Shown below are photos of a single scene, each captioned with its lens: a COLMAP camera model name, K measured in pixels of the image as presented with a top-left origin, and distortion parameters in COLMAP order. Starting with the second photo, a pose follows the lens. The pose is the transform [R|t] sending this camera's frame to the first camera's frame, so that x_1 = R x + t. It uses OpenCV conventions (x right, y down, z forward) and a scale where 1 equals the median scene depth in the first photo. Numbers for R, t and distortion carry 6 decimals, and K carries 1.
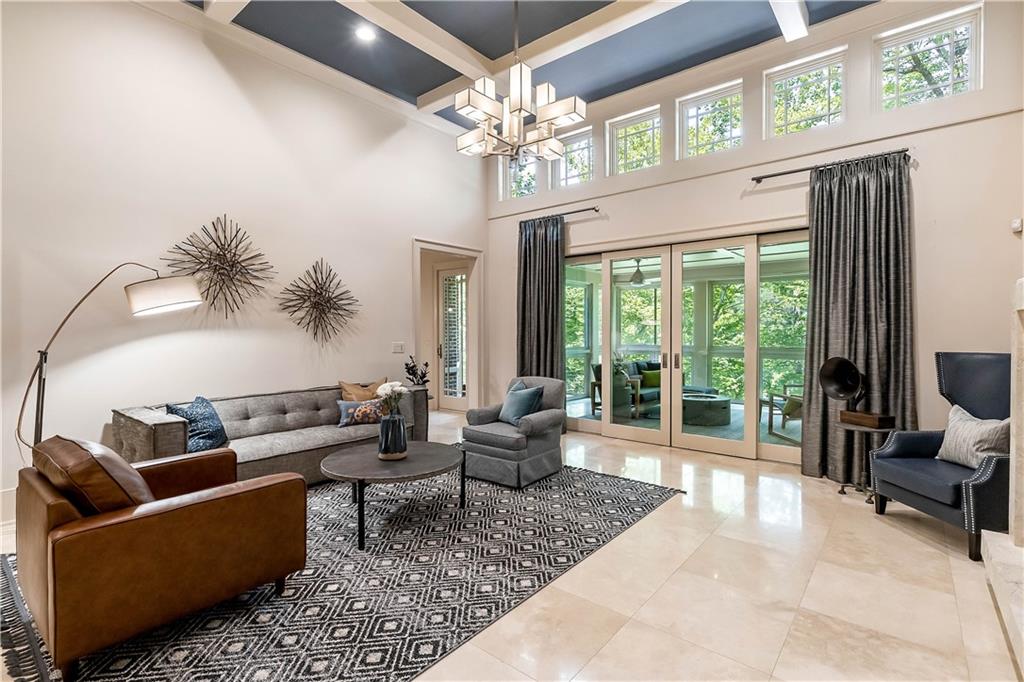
lens RADIAL K [[470.3, 0, 516.5], [0, 470.3, 340.6], [0, 0, 1]] dist [0.002624, -0.000610]
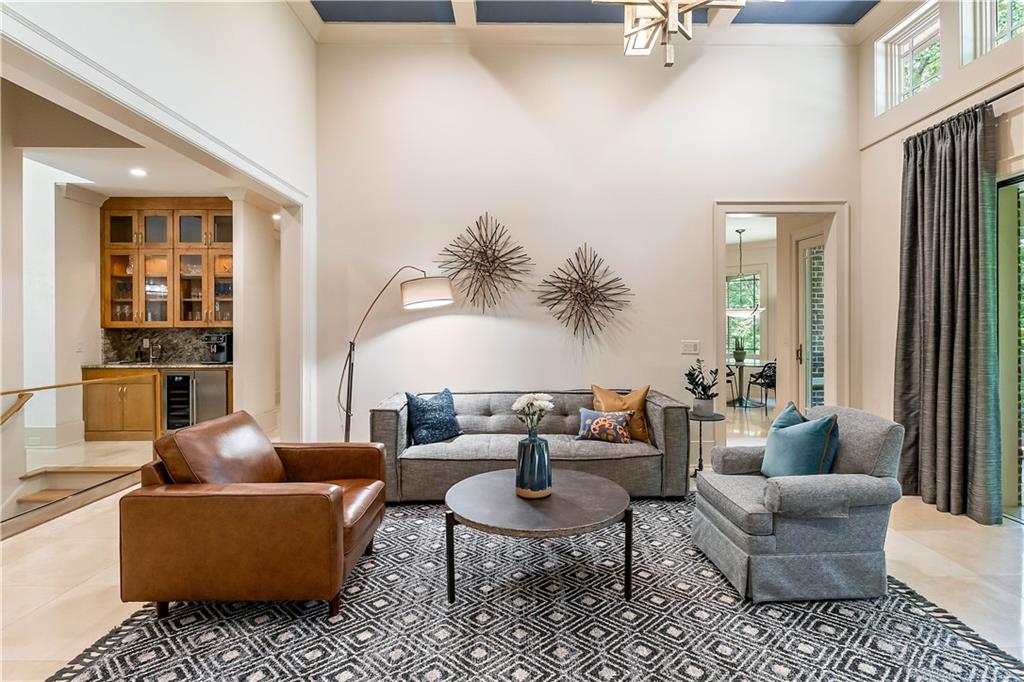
lens RADIAL K [[497.7, 0, 524.5], [0, 497.7, 328.2], [0, 0, 1]] dist [-0.005445, -0.000420]
pose [[0.650065, 0.000290, -0.759879, 0.274768], [-0.013179, 0.999854, -0.010892, -0.005606], [0.759764, 0.017095, 0.649974, 0.387488]]
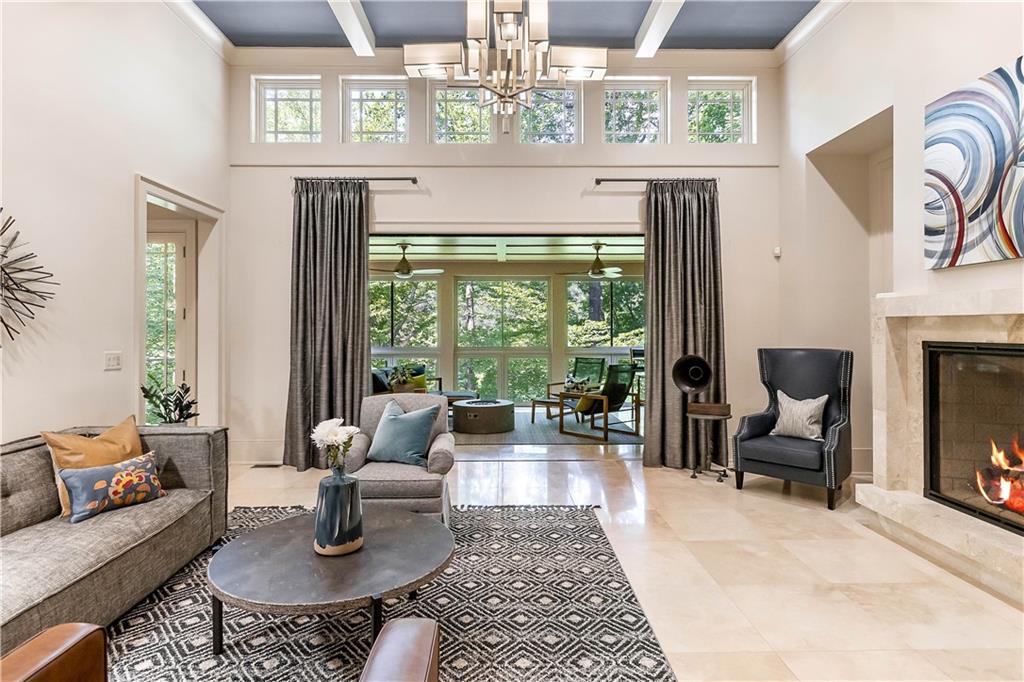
lens RADIAL K [[542.6, 0, 499.8], [0, 542.6, 327.8], [0, 0, 1]] dist [-0.002514, 0.003137]
pose [[0.770153, 0.002272, 0.637855, -0.448026], [0.013582, 0.999709, -0.019960, -0.008356], [-0.637714, 0.024036, 0.769898, 0.284312]]
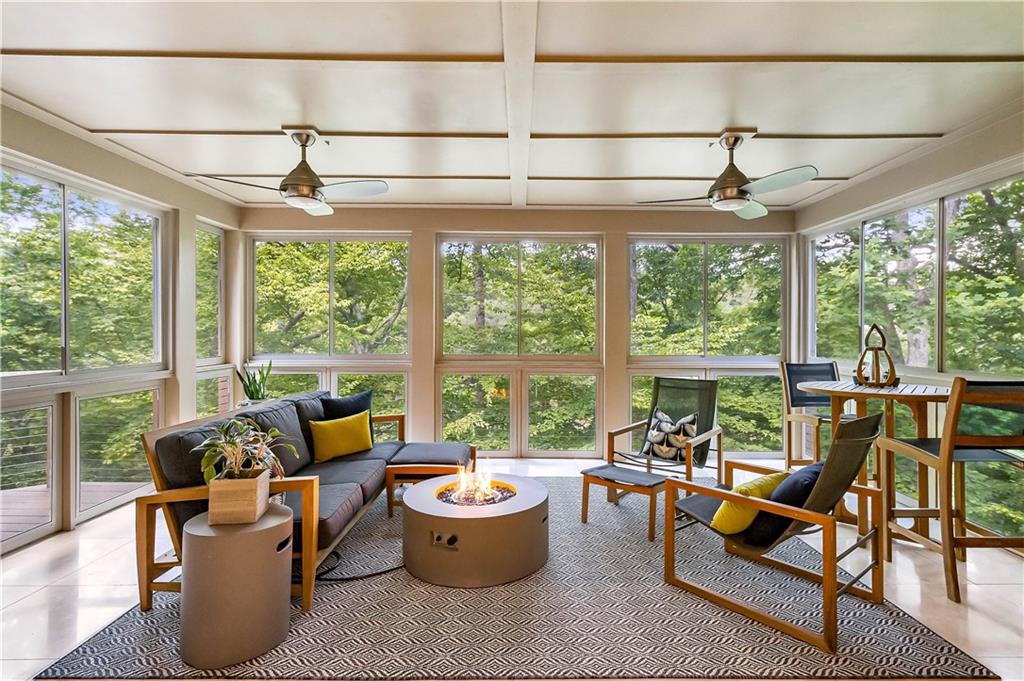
lens RADIAL K [[470.3, 0, 506.0], [0, 470.3, 330.8], [0, 0, 1]] dist [0.002624, -0.000610]
pose [[0.782089, 0.004096, 0.623154, 0.309638], [0.007878, 0.999833, -0.016460, -0.014165], [-0.623117, 0.017783, 0.781926, 1.199781]]
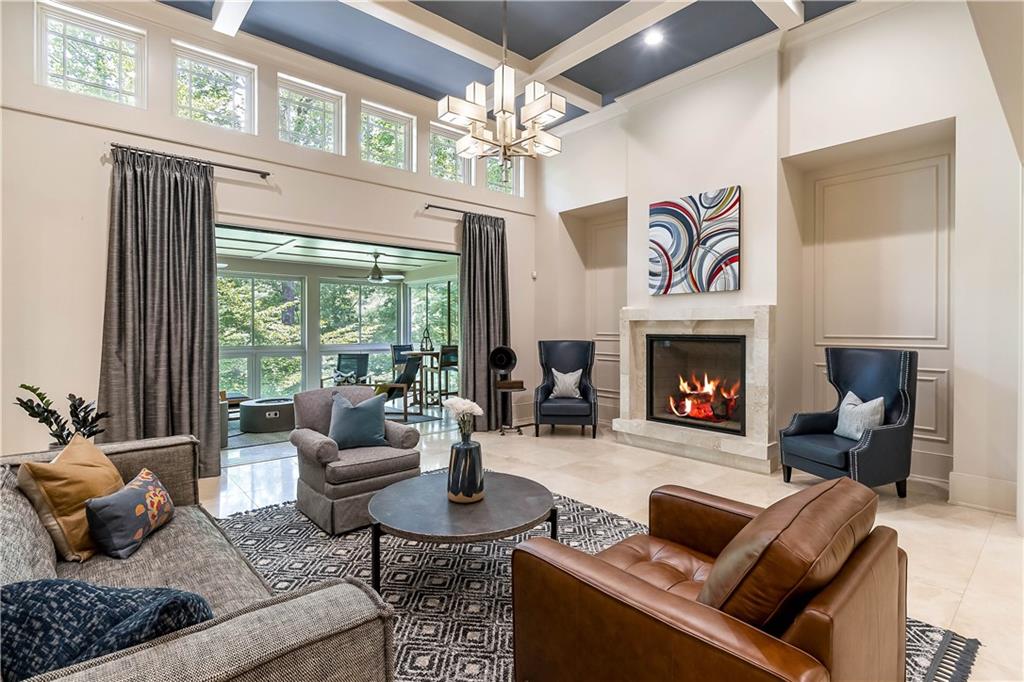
lens RADIAL K [[497.7, 0, 511.6], [0, 497.7, 335.4], [0, 0, 1]] dist [-0.005445, -0.000420]
pose [[0.166912, -0.012308, 0.985895, -0.848531], [0.020430, 0.999751, 0.009022, -0.012493], [-0.985760, 0.018636, 0.167122, 0.656607]]
